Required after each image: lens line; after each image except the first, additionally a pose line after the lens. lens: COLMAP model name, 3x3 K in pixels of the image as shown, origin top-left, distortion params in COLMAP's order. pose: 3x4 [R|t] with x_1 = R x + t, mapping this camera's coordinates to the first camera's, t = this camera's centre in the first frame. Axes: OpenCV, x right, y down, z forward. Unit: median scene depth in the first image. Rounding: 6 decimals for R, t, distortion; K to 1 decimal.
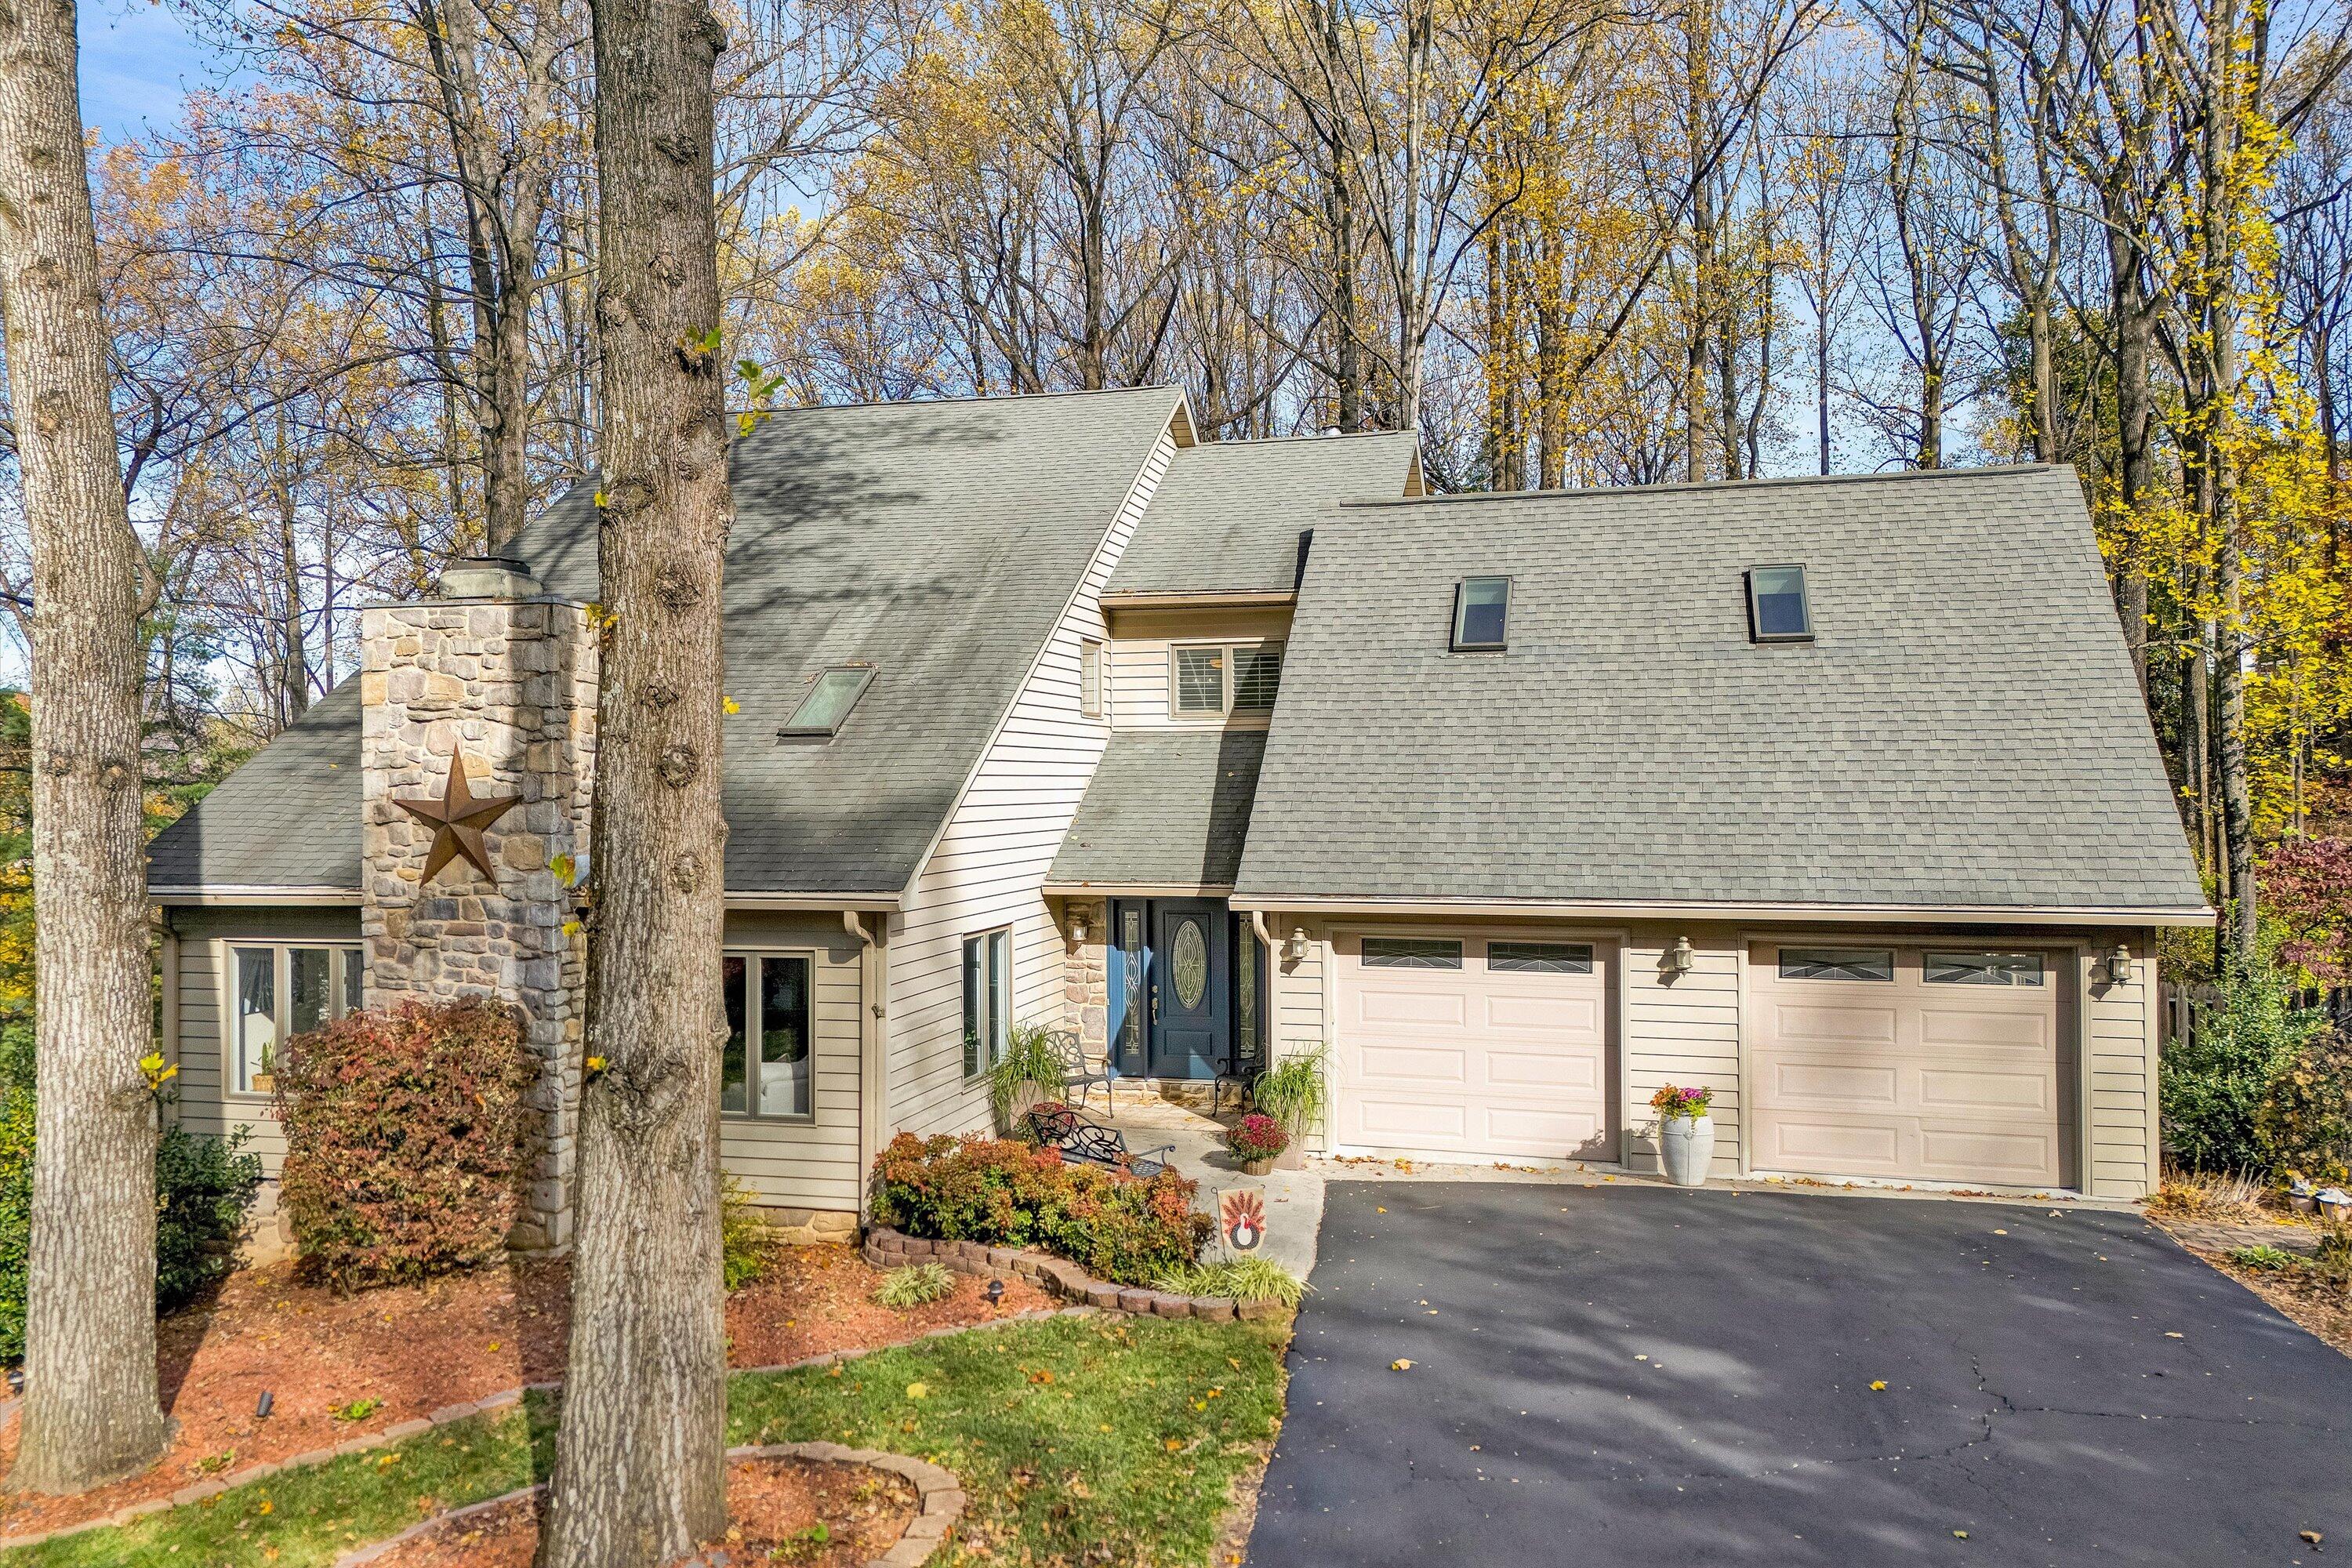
lens RADIAL K [[1701.3, 0, 1176.0], [0, 1701.3, 784.0], [0, 0, 1]] dist [0.093501, -0.129082]
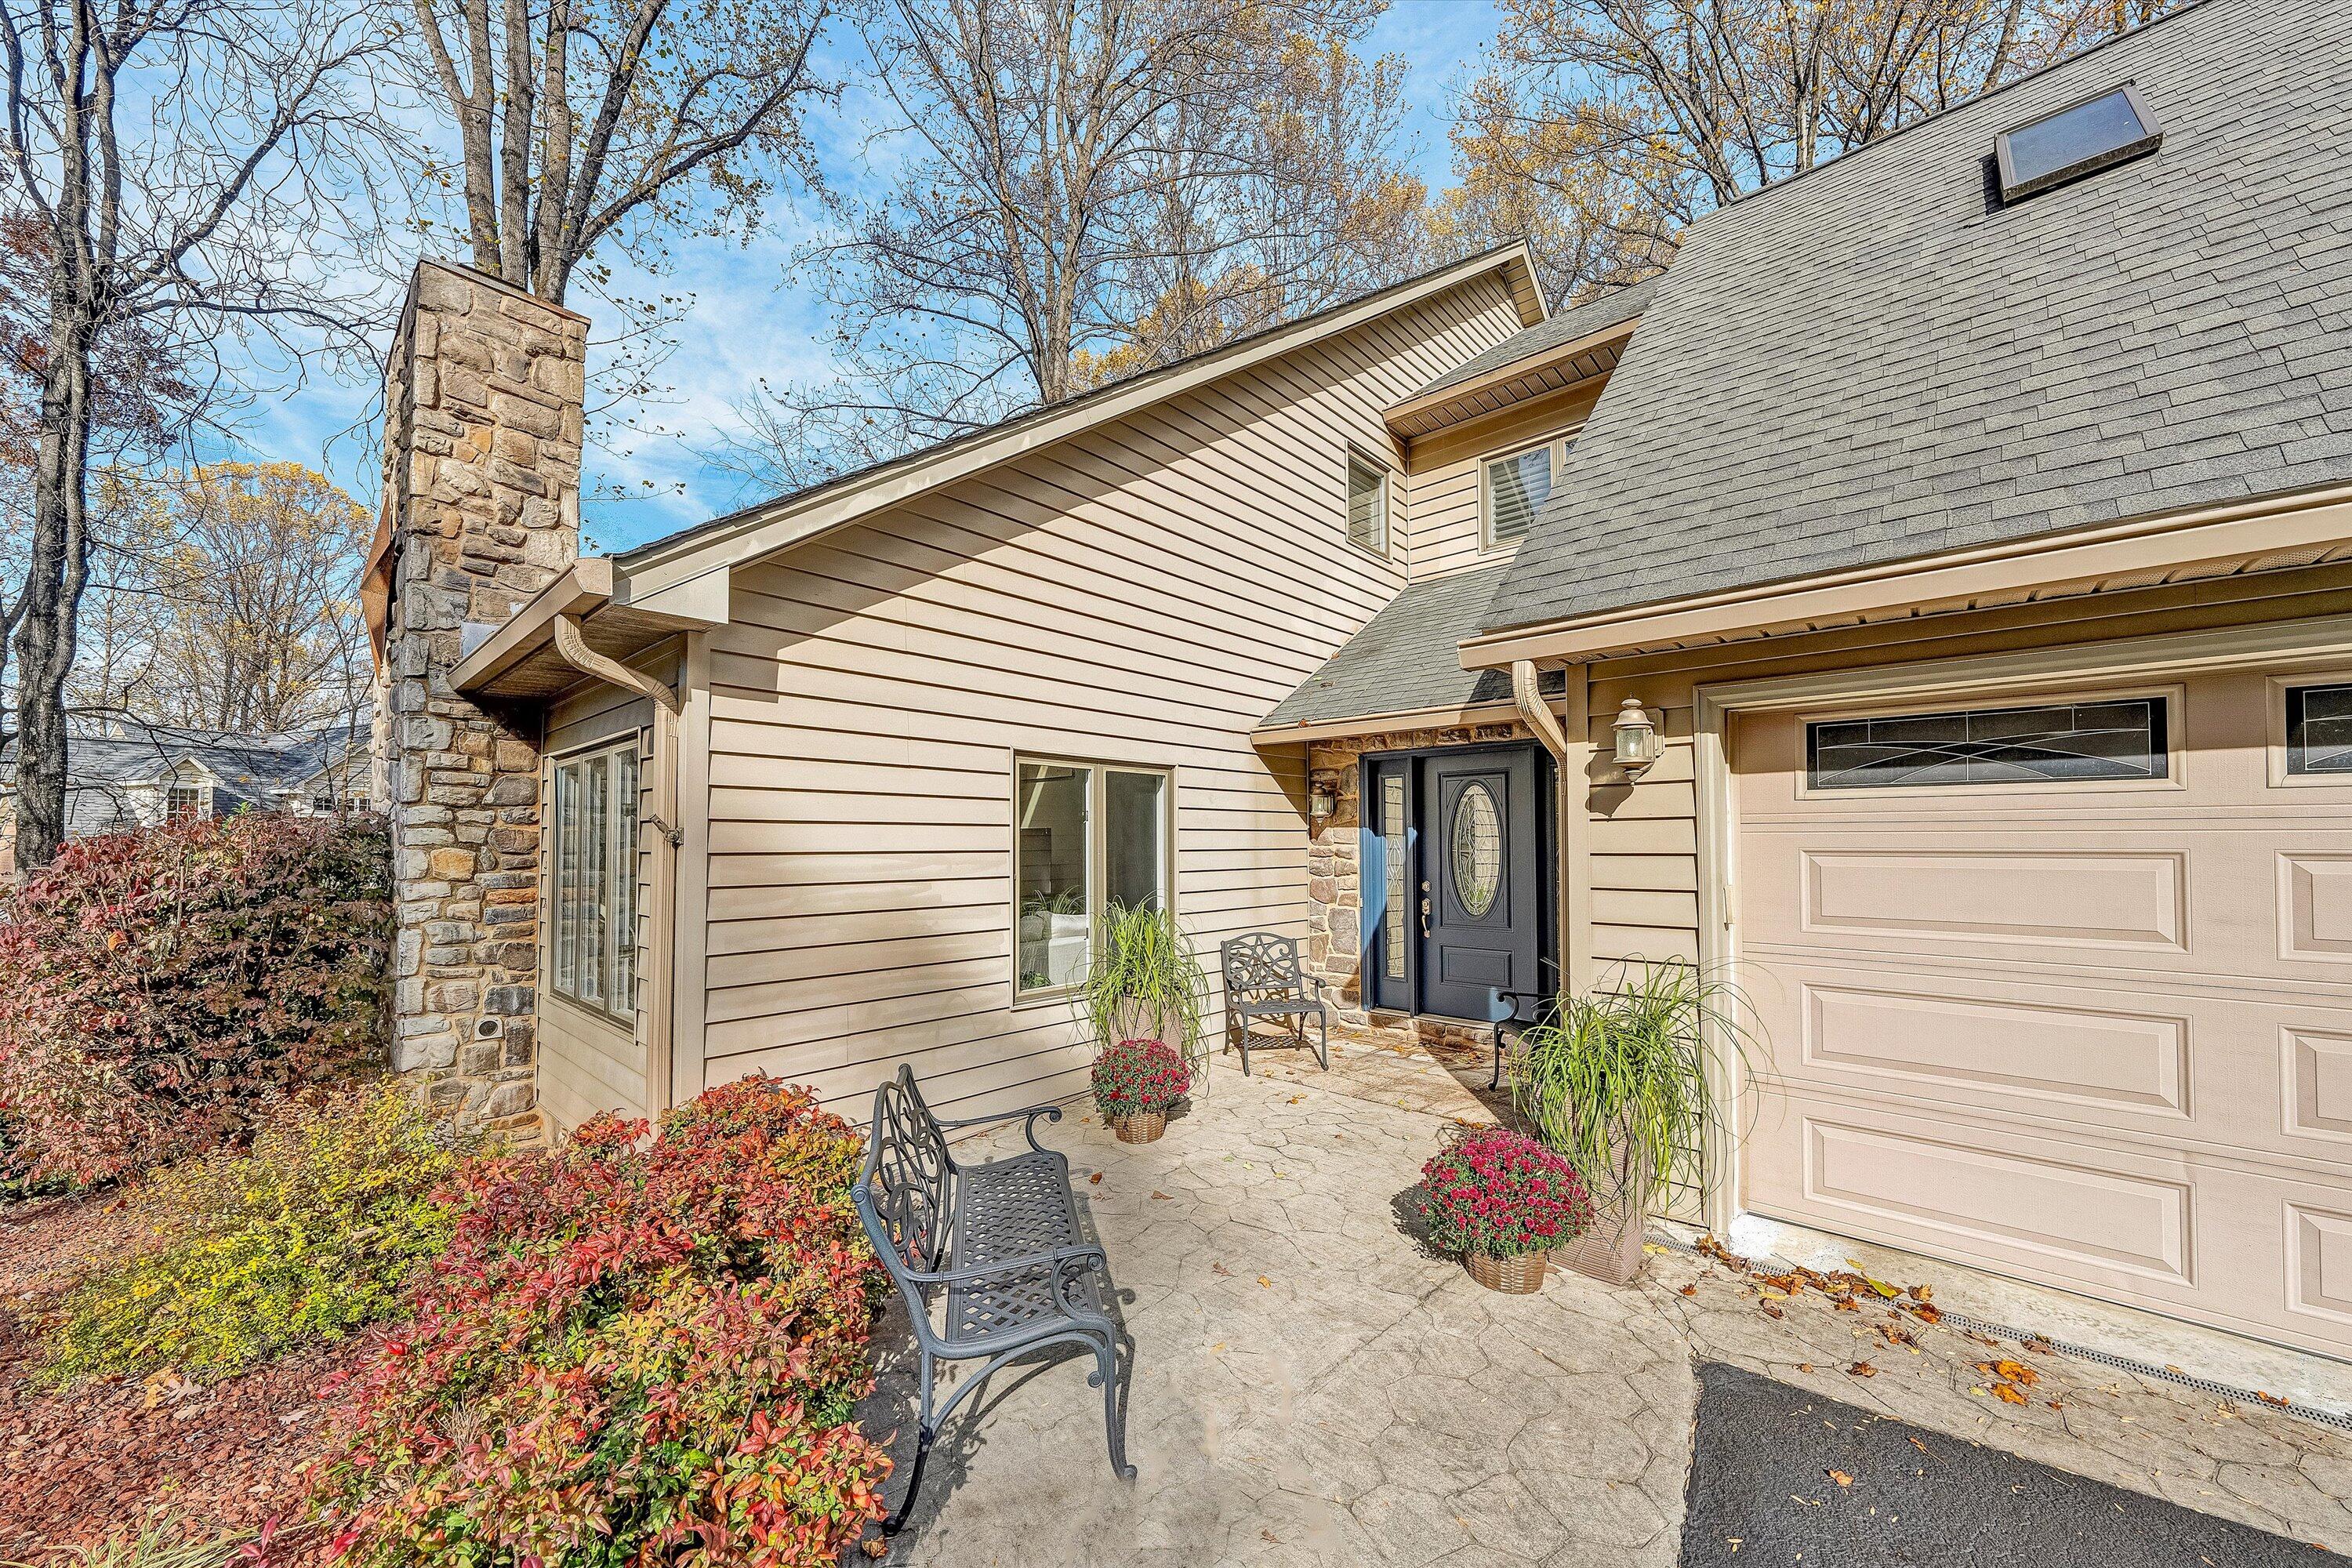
lens RADIAL K [[860.0, 0, 1181.2], [0, 860.0, 819.2], [0, 0, 1]] dist [-0.001237, -0.000068]
pose [[0.887592, -0.007669, -0.460566, 0.072859], [-0.005452, 0.999616, -0.027152, 0.124433], [0.460598, 0.026611, 0.887210, 0.774179]]
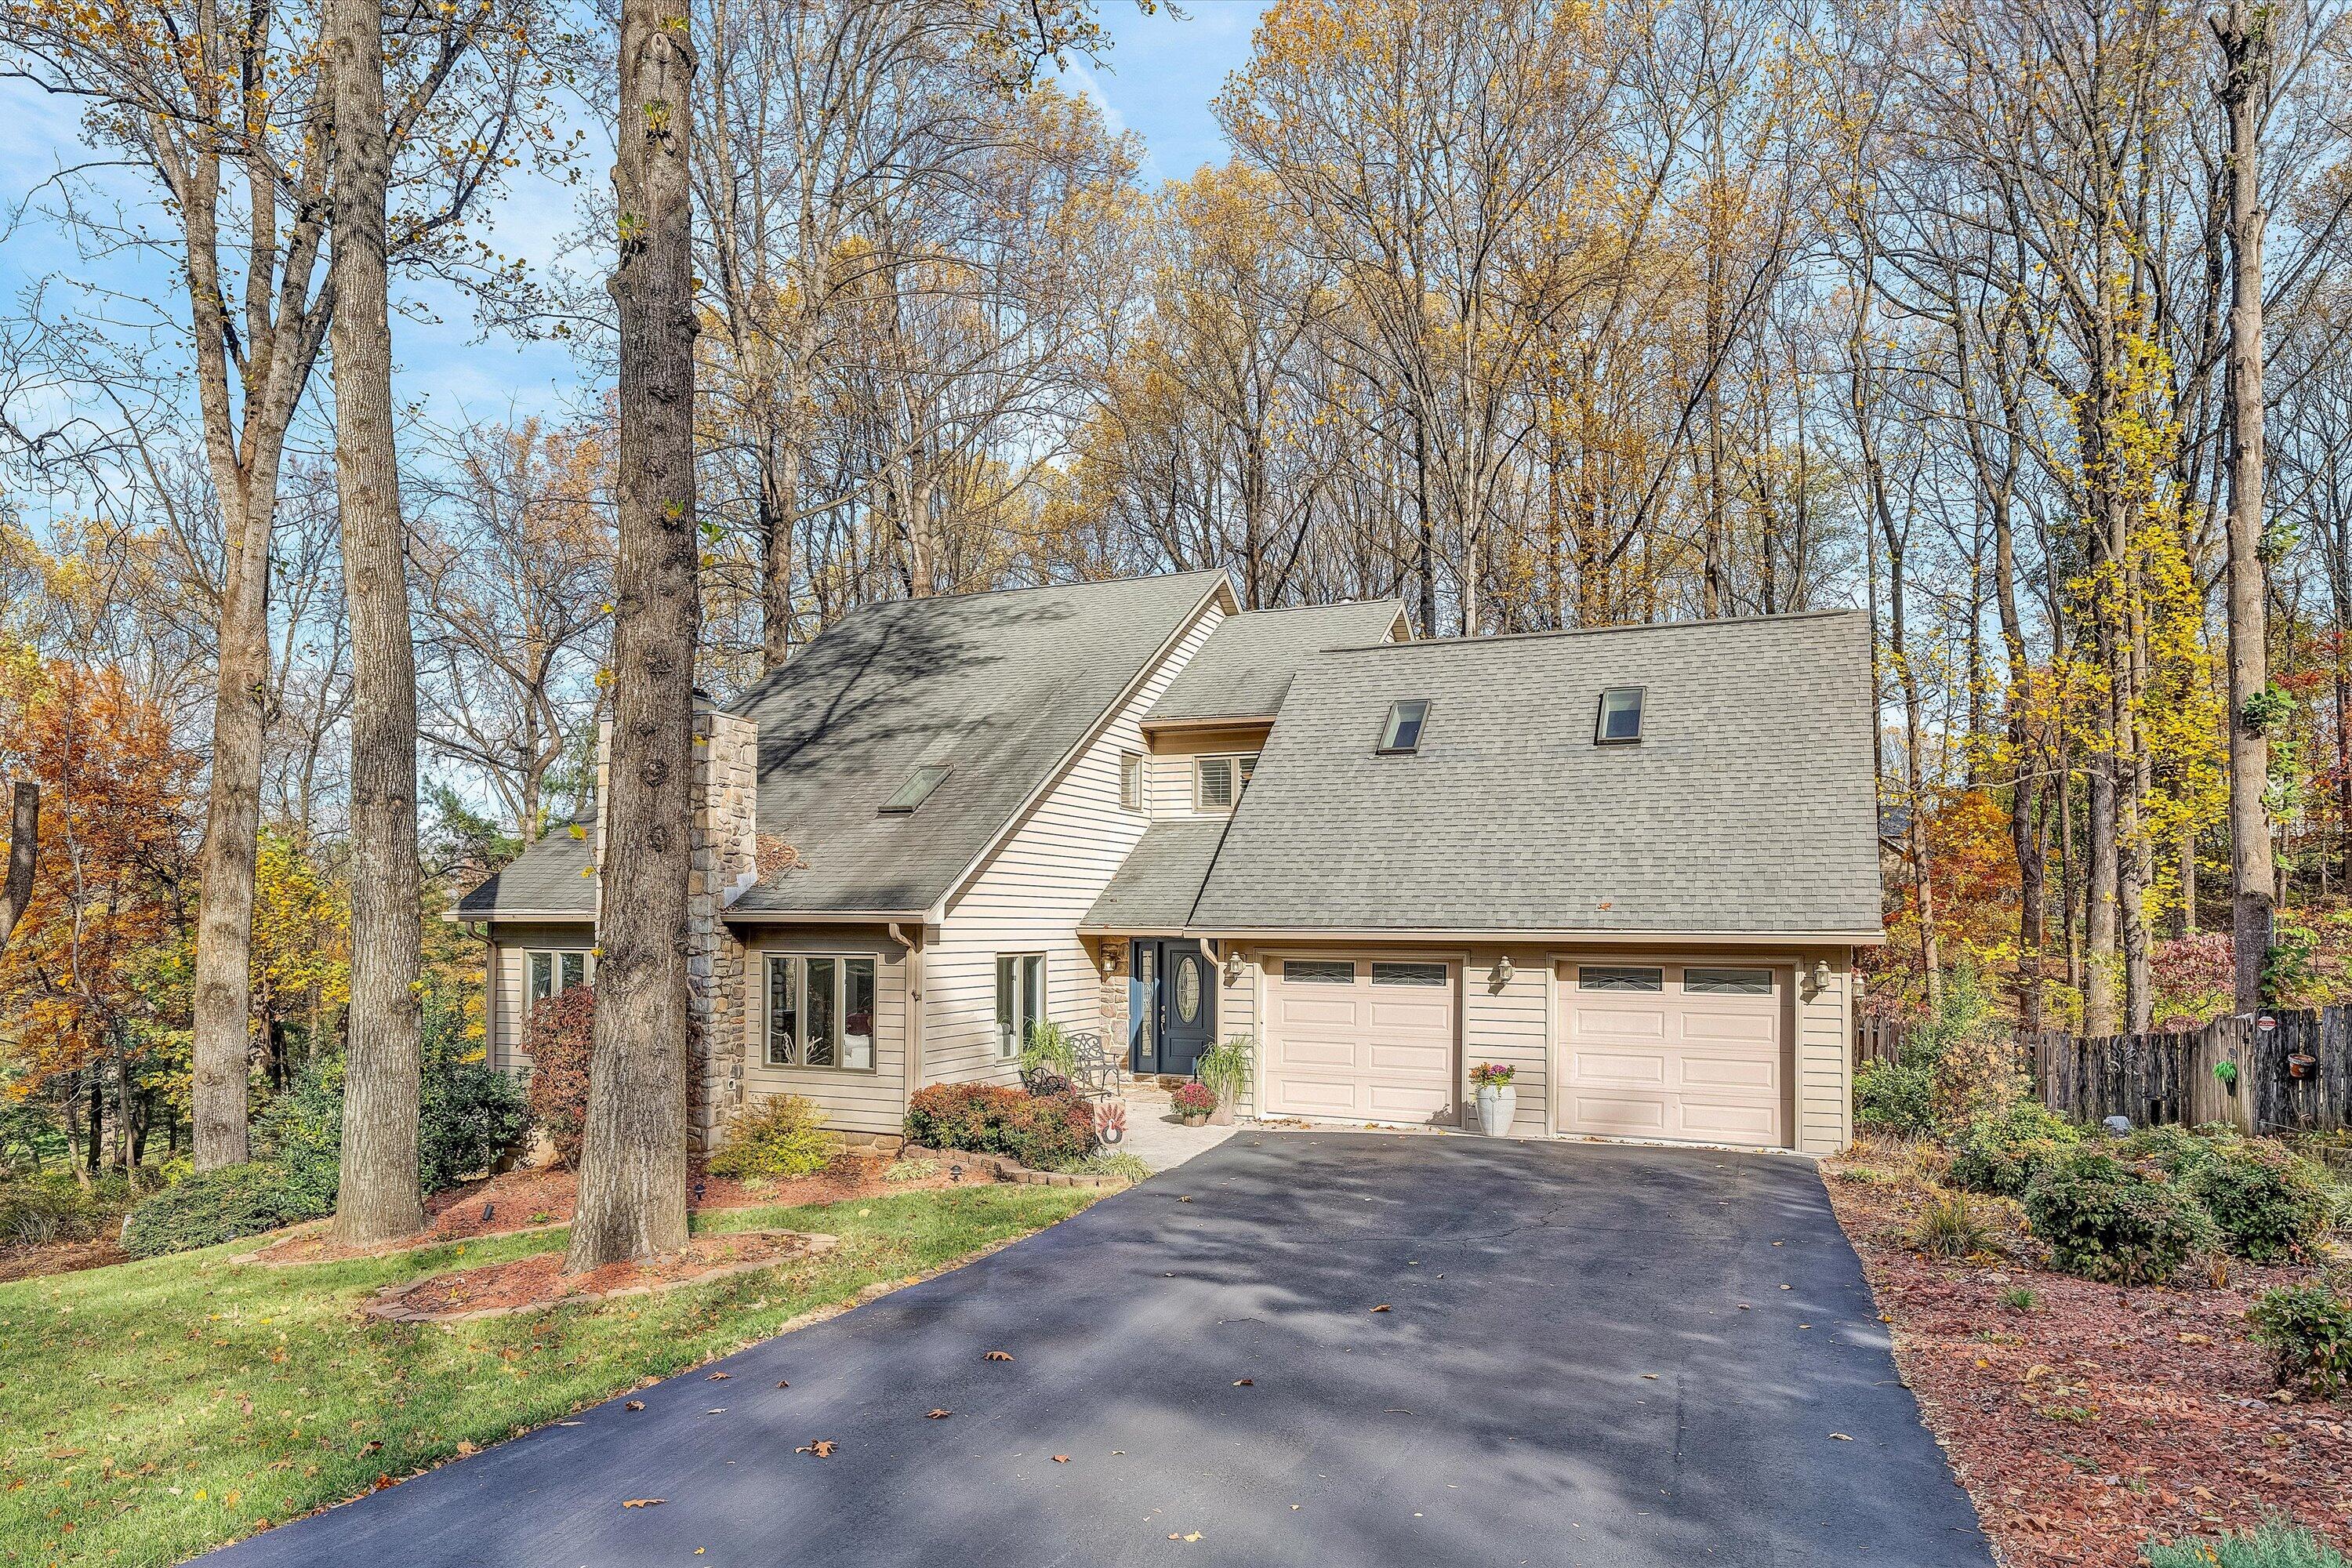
lens RADIAL K [[1396.5, 0, 1180.9], [0, 1396.5, 908.7], [0, 0, 1]] dist [-0.007103, -0.000901]
pose [[0.988215, 0.011650, -0.152628, 0.203623], [-0.013223, 0.999869, -0.009296, 0.062664], [0.152500, 0.011205, 0.988240, -0.110944]]
